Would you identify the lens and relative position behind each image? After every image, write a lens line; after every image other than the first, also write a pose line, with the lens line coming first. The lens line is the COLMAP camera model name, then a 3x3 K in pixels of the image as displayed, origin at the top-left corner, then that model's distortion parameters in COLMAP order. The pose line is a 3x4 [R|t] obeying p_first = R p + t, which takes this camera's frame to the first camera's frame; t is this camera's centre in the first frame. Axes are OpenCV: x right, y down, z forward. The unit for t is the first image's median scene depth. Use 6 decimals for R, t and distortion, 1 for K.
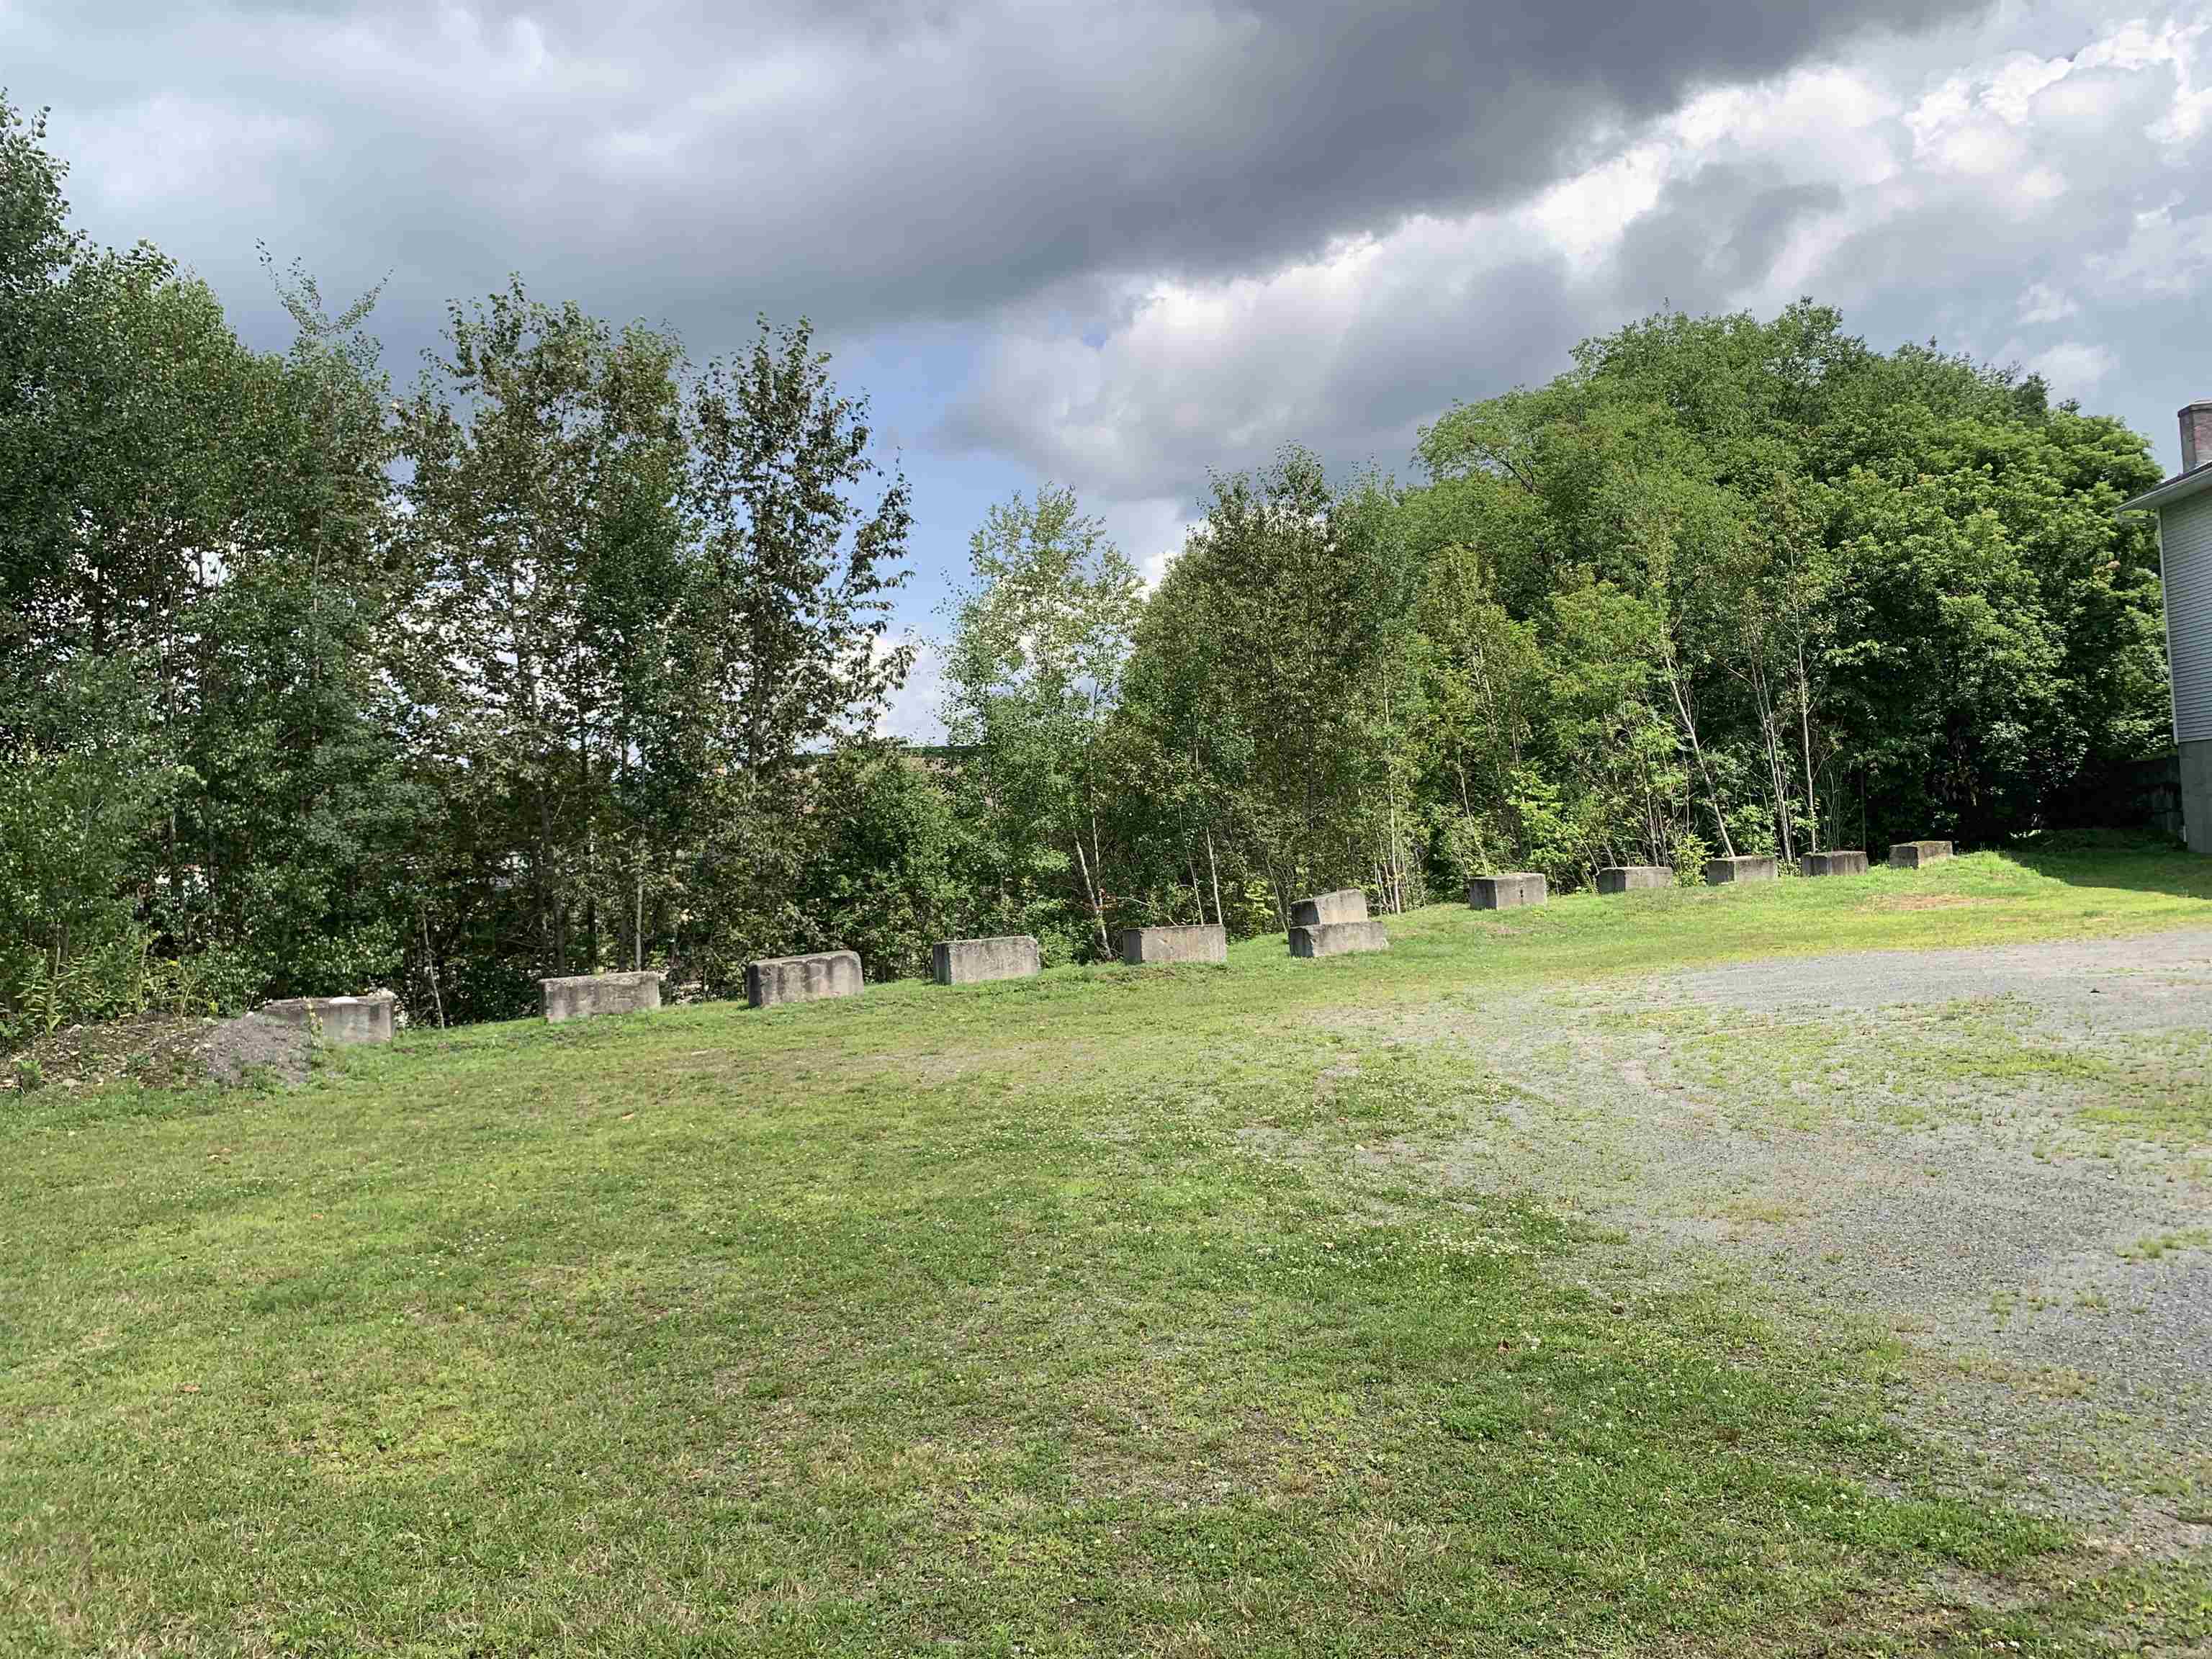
lens RADIAL K [[1669.2, 0, 1104.9], [0, 1669.2, 816.8], [0, 0, 1]] dist [0.064318, -0.059288]
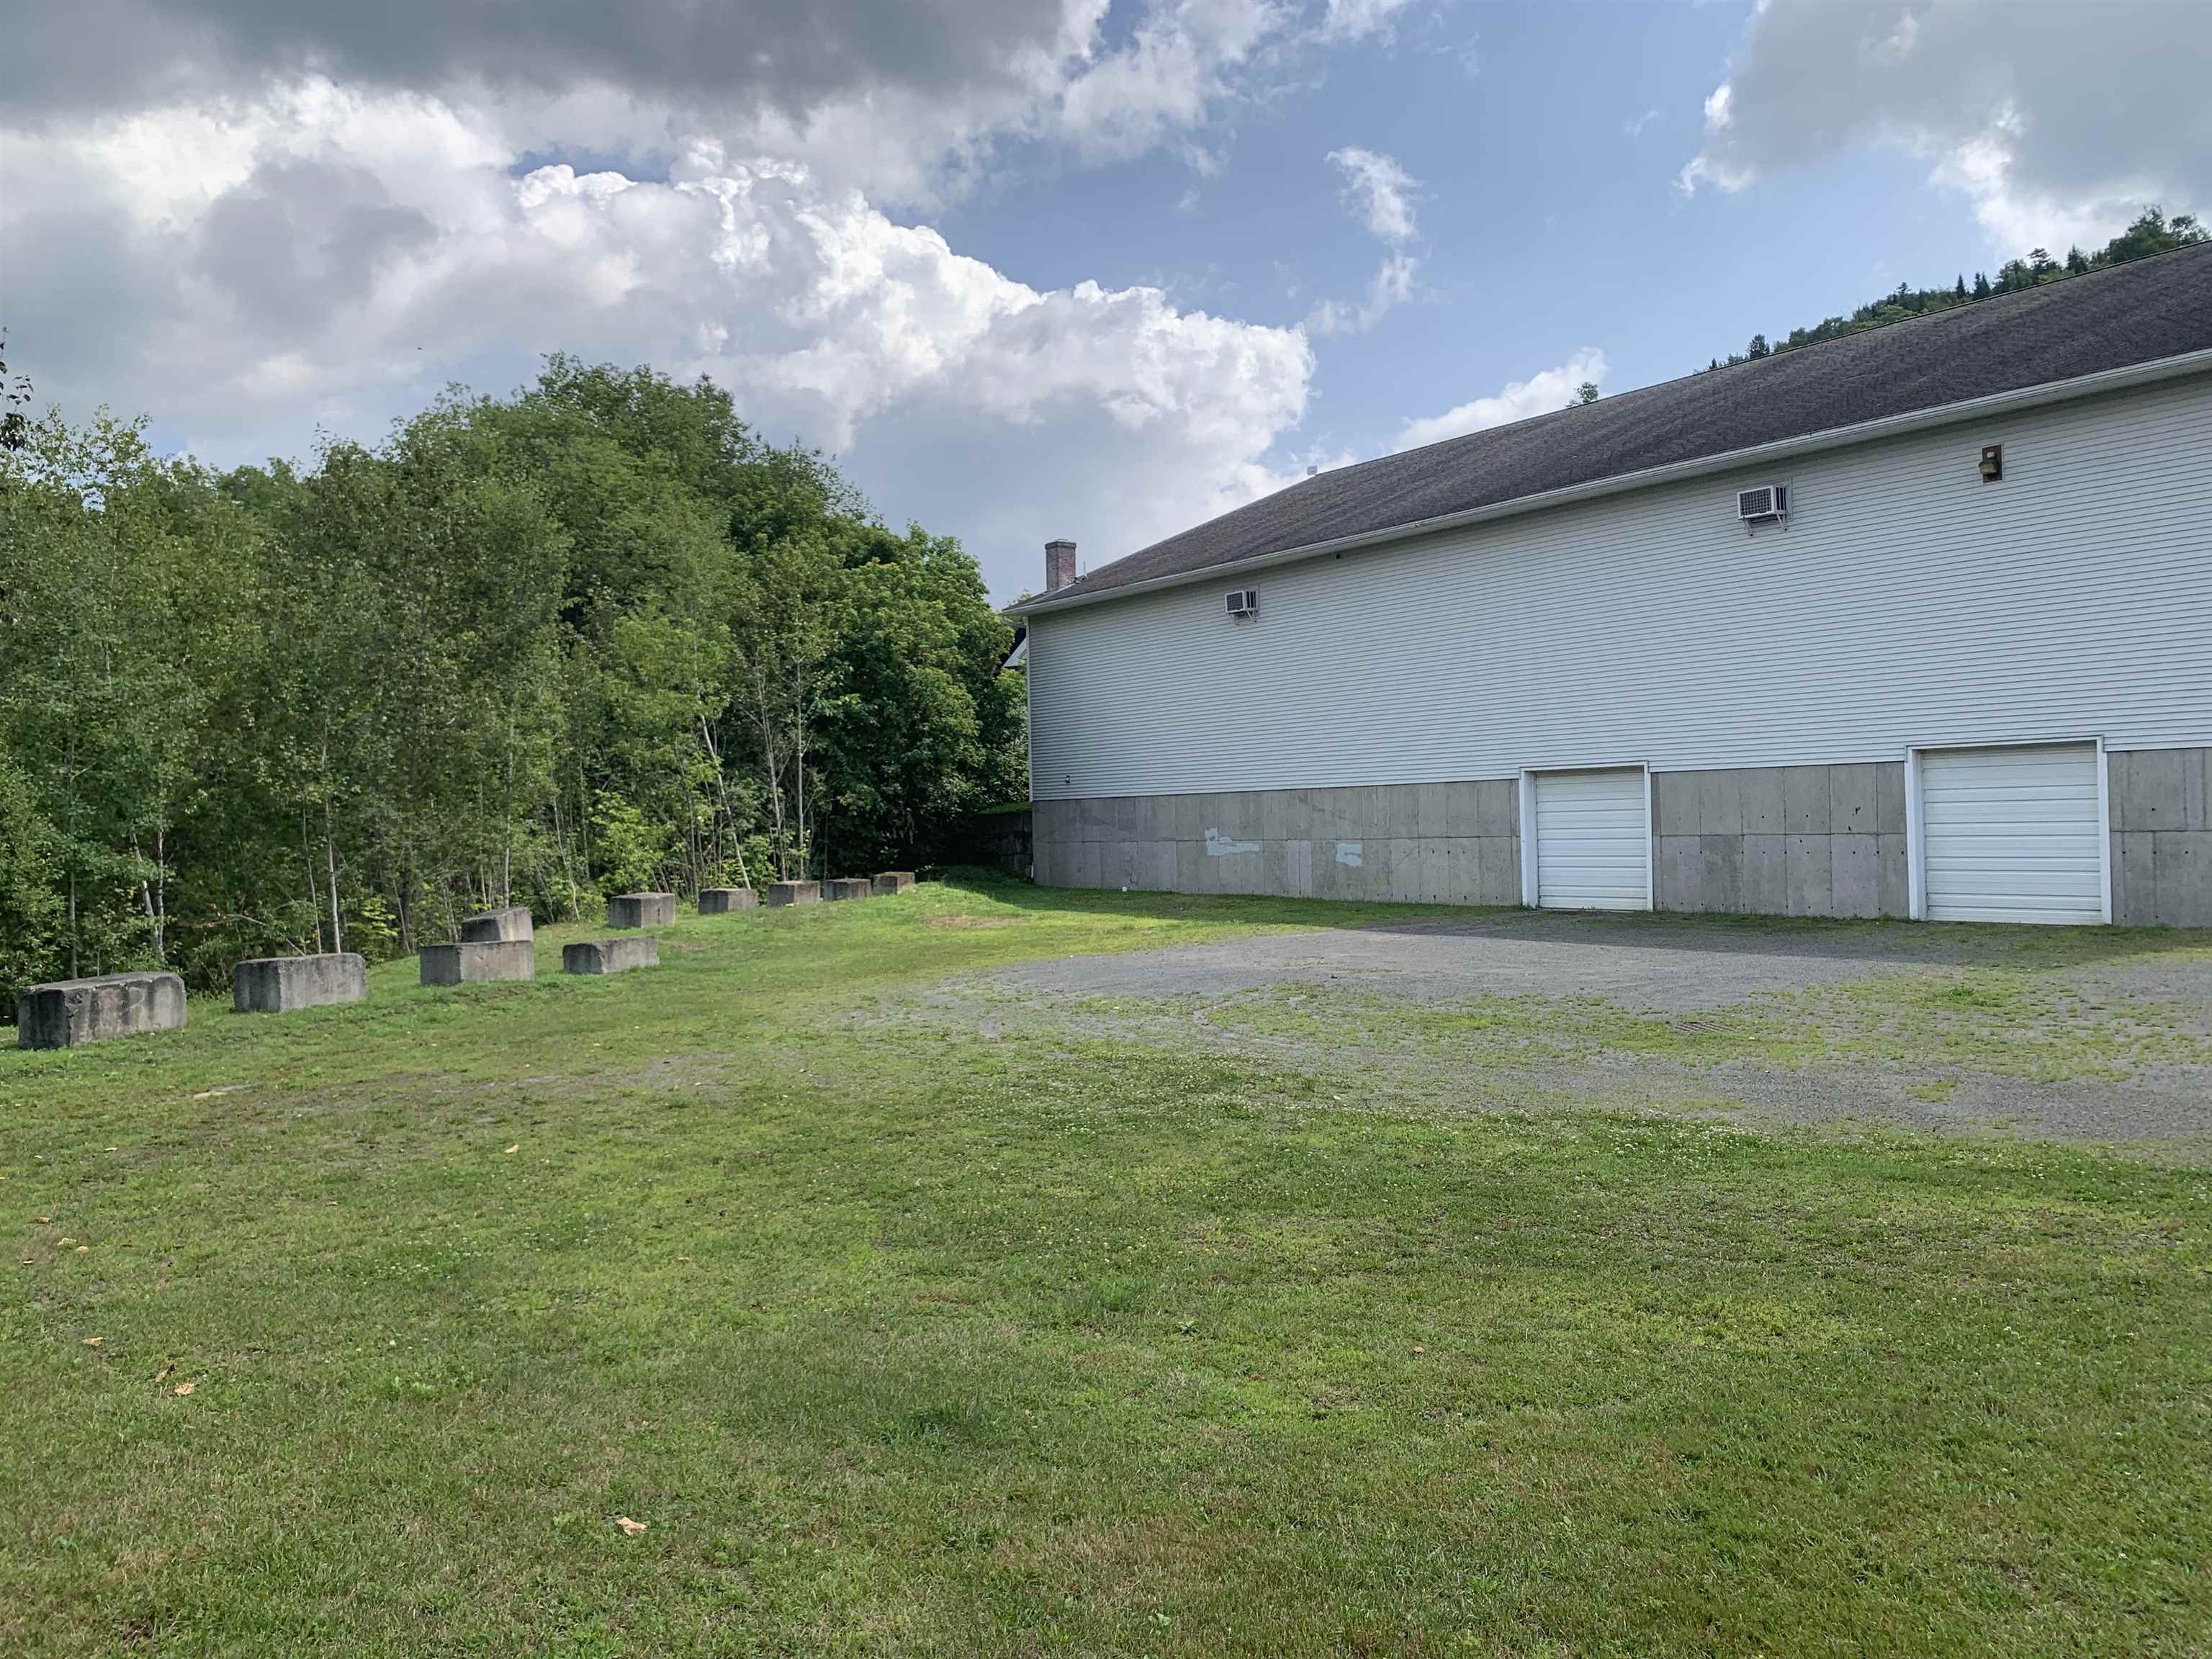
lens RADIAL K [[1669.2, 0, 1151.9], [0, 1669.2, 855.8], [0, 0, 1]] dist [0.064318, -0.059288]
pose [[0.695716, 0.034799, 0.717473, -0.219625], [-0.037033, 0.999235, -0.012556, 0.010451], [-0.717361, -0.017835, 0.696473, 0.063172]]
